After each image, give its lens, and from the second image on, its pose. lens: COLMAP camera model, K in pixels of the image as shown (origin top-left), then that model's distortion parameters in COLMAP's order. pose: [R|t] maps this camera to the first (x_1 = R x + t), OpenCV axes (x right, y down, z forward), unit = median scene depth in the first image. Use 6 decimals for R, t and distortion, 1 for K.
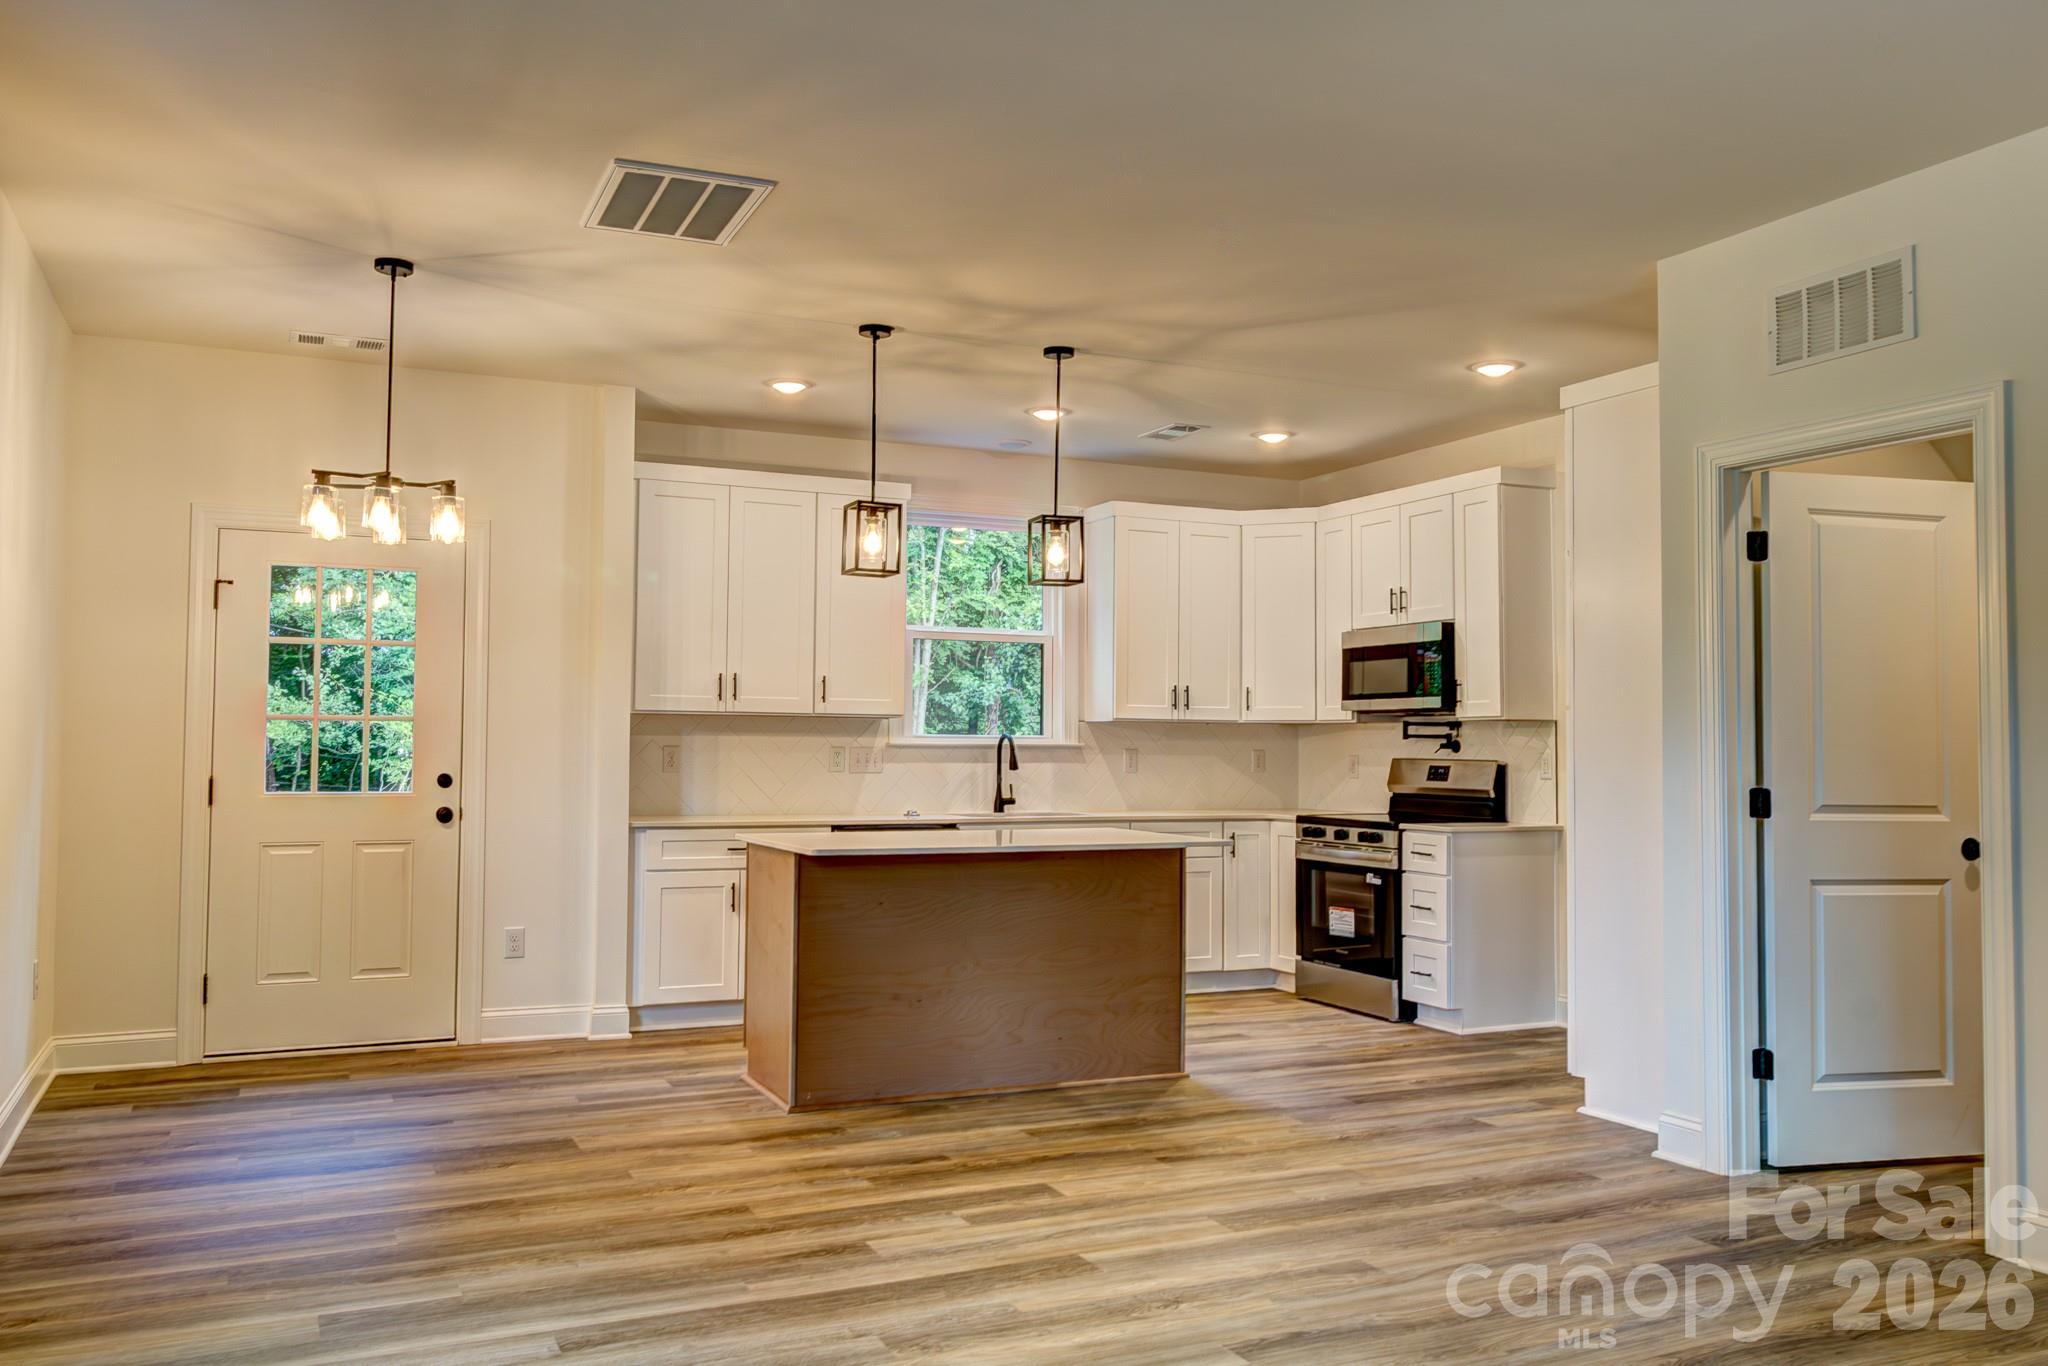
lens RADIAL K [[1600.9, 0, 1016.0], [0, 1600.9, 675.6], [0, 0, 1]] dist [0.002768, -0.004009]
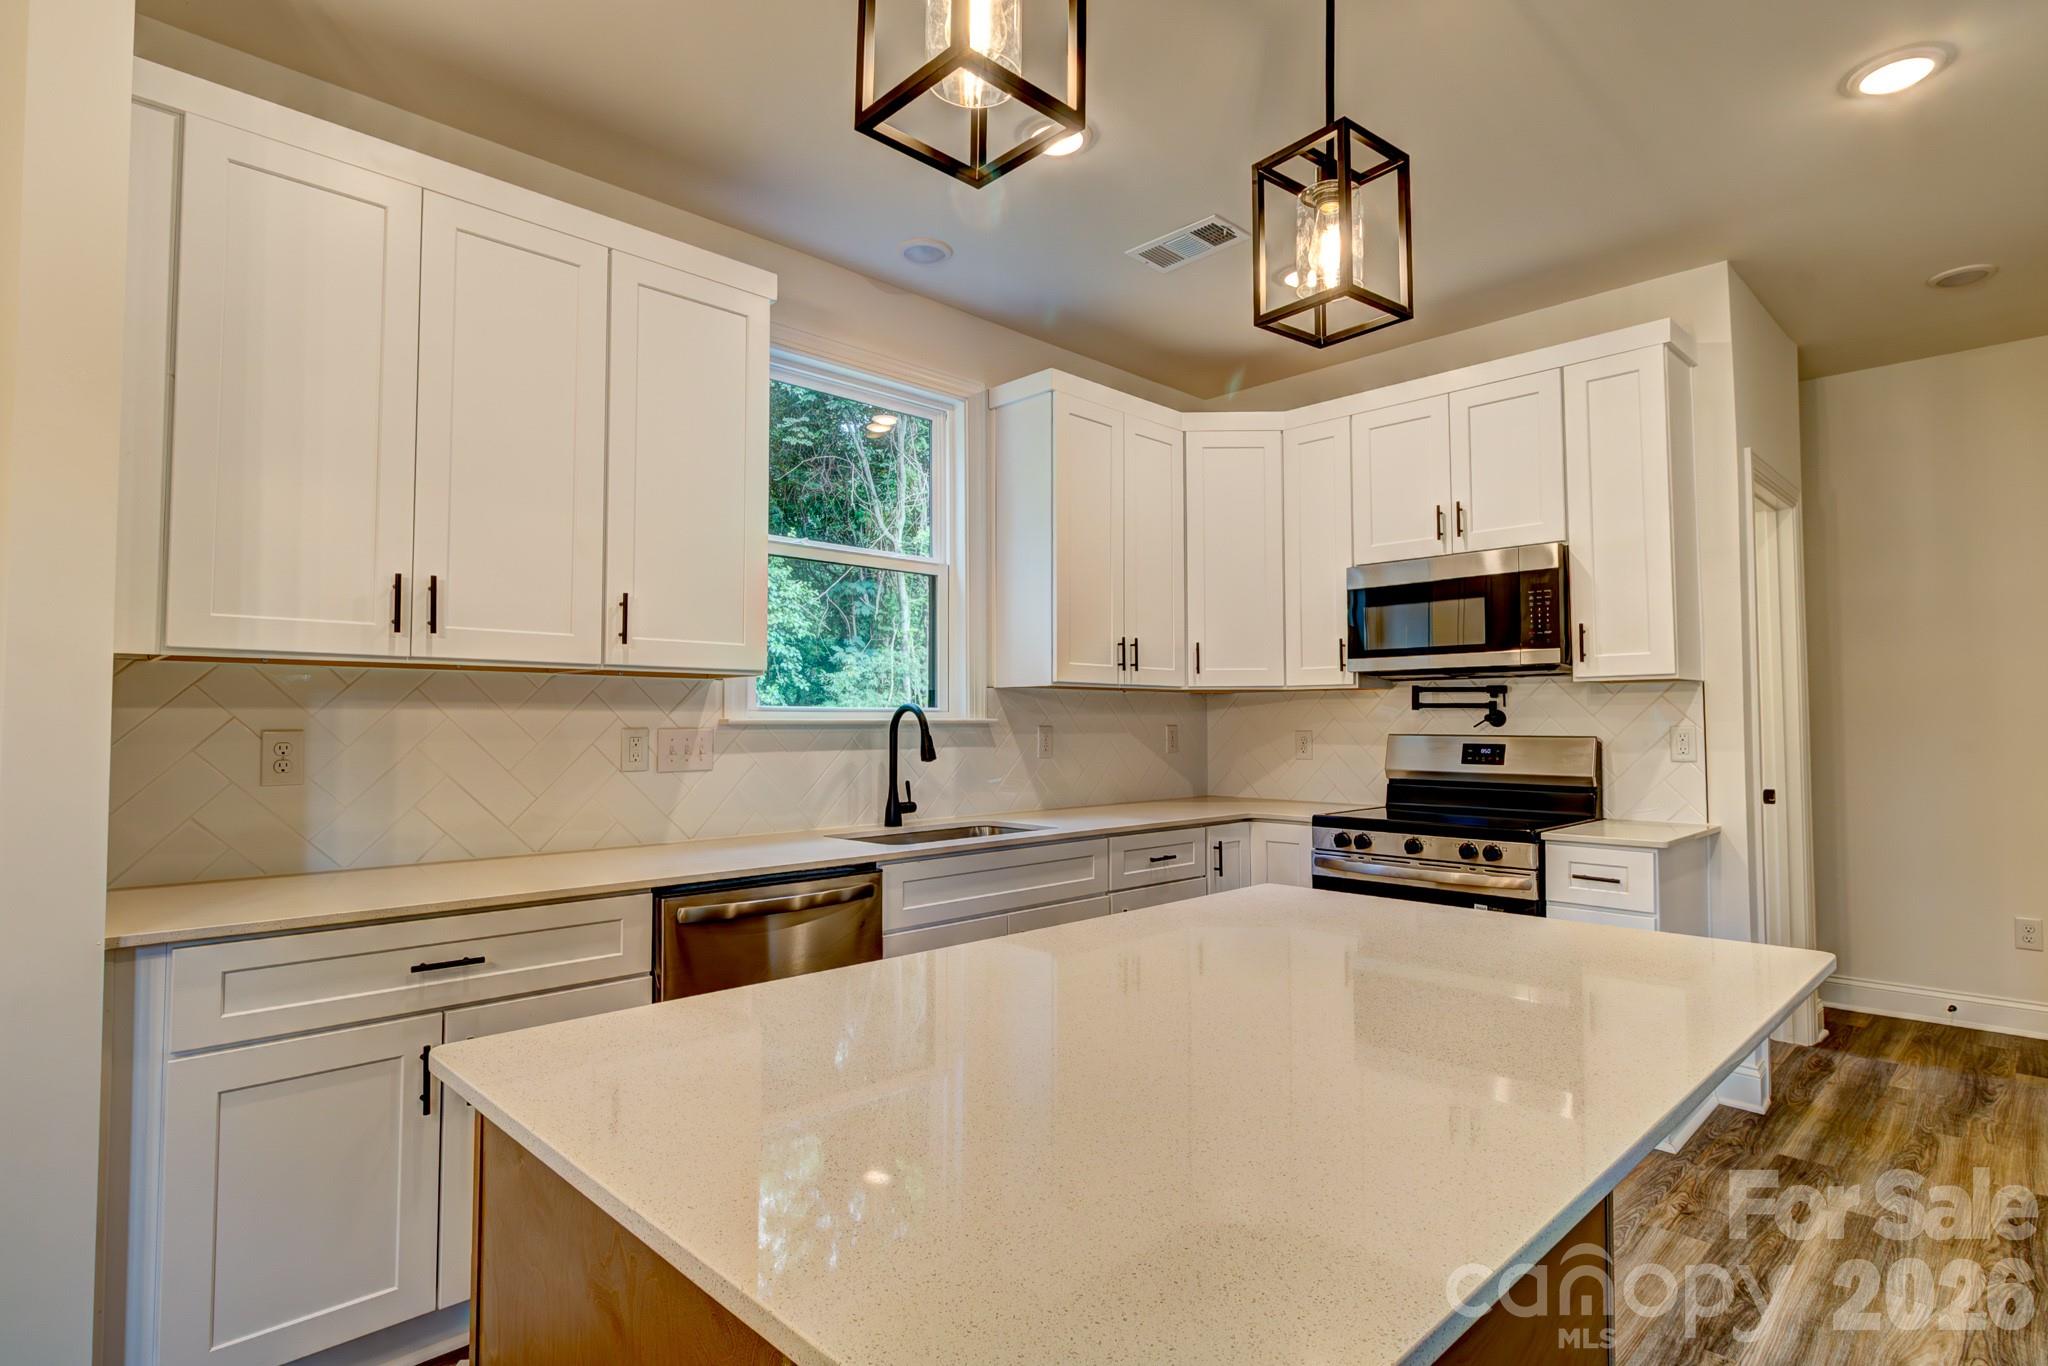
lens RADIAL K [[1043.6, 0, 1024.0], [0, 1043.6, 683.0], [0, 0, 1]] dist [-0.000828, -0.001738]
pose [[0.942535, 0.003384, 0.334089, -0.124247], [-0.005845, 0.999963, 0.006360, 0.029879], [-0.334055, -0.007947, 0.942520, 0.710498]]
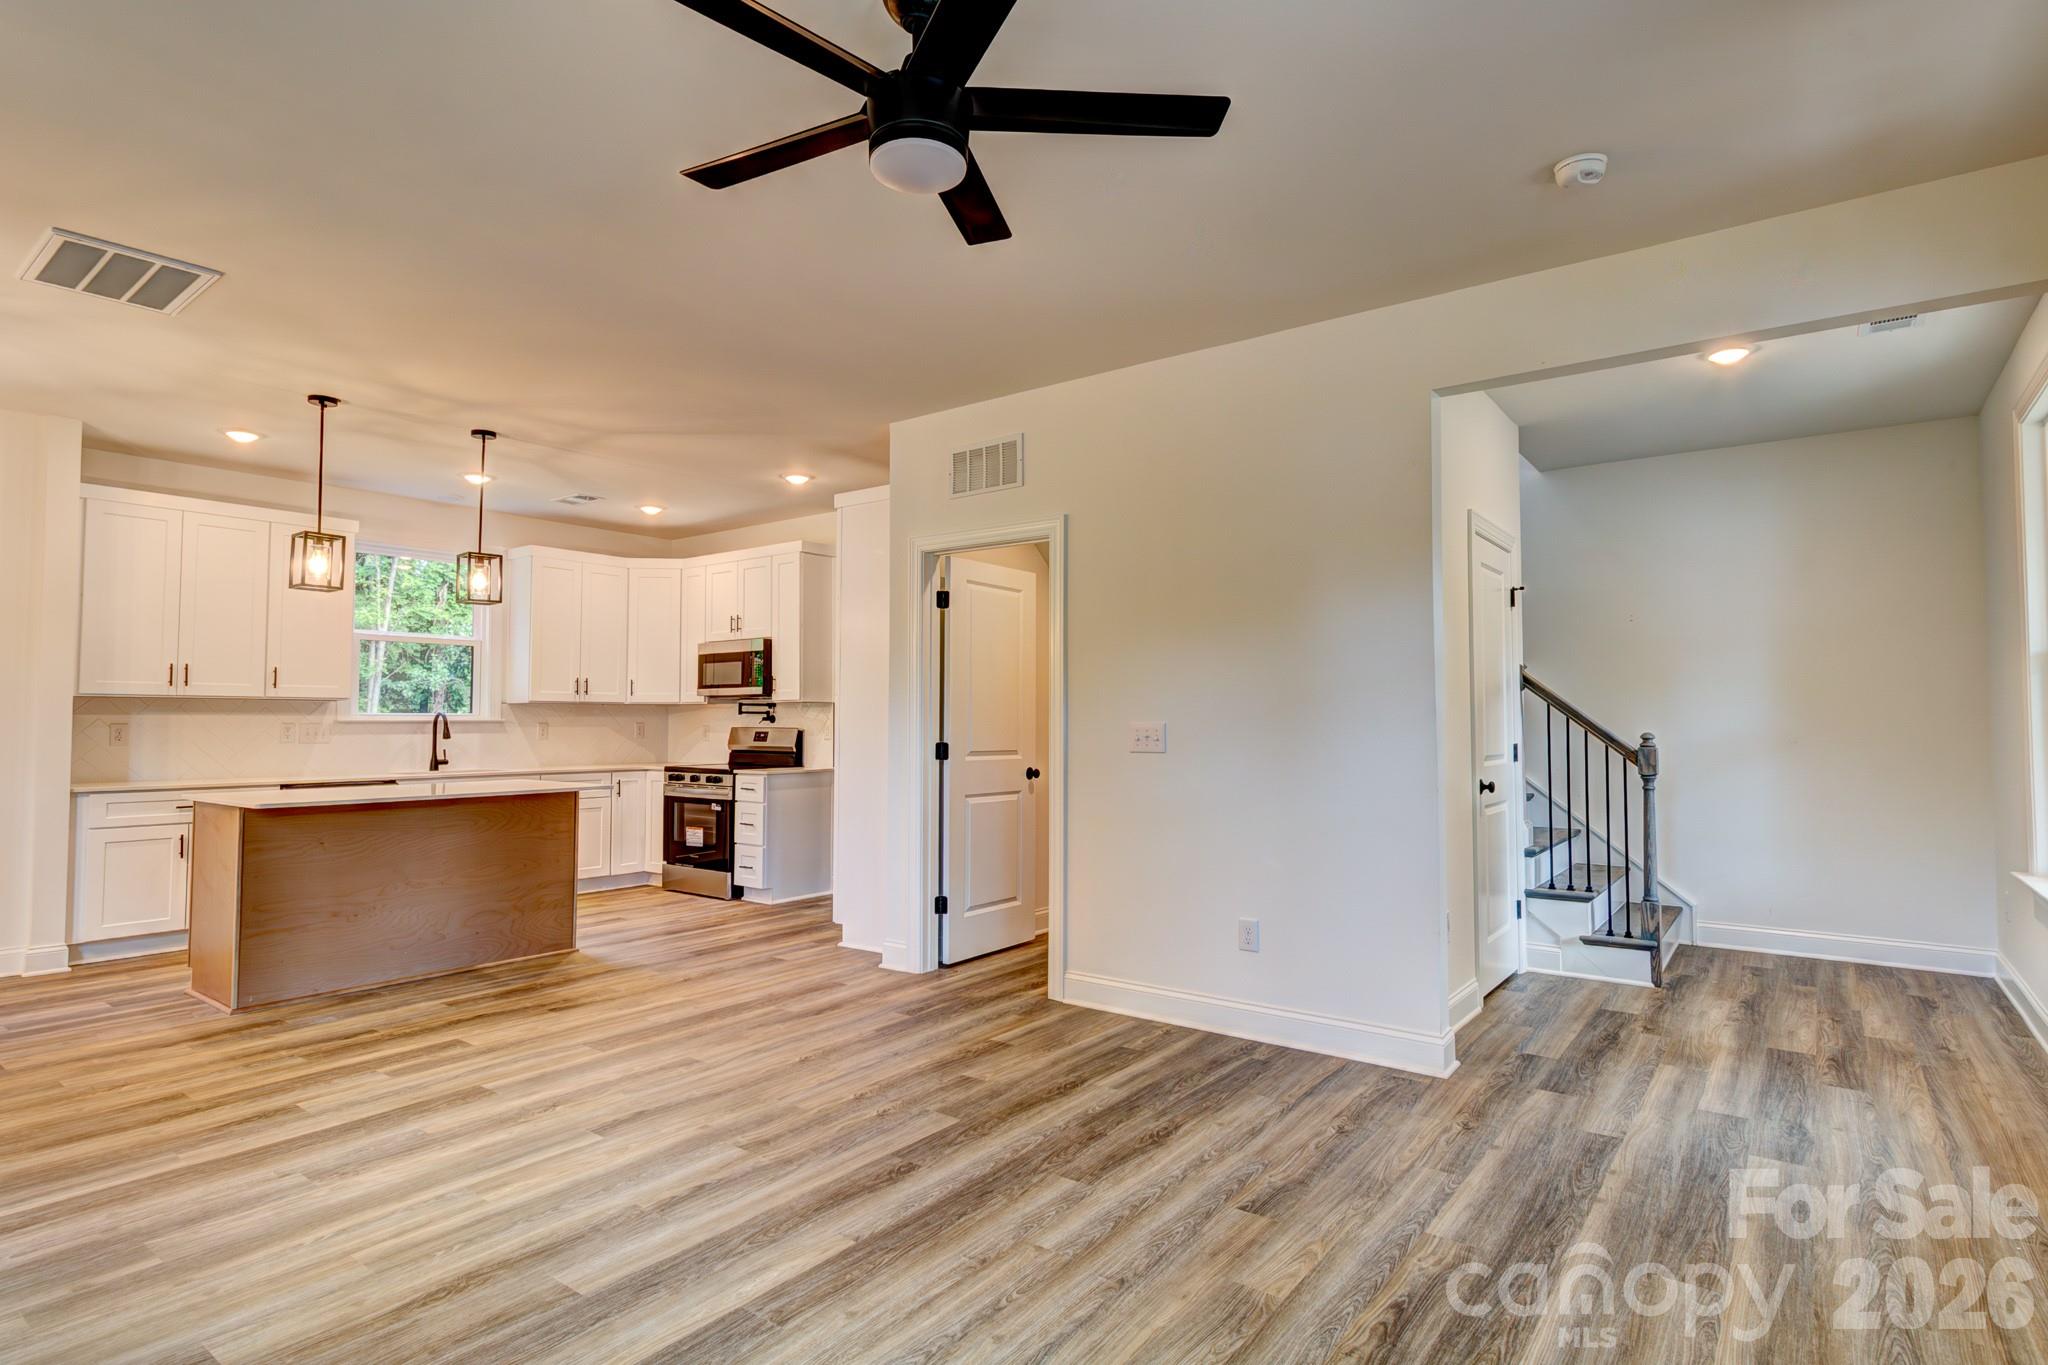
lens RADIAL K [[1054.0, 0, 1026.1], [0, 1054.0, 678.0], [0, 0, 1]] dist [0.002850, -0.000456]
pose [[0.882386, 0.011267, 0.470392, 0.012830], [-0.013537, 0.999907, 0.001442, -0.000483], [-0.470332, -0.007640, 0.882456, -0.018052]]
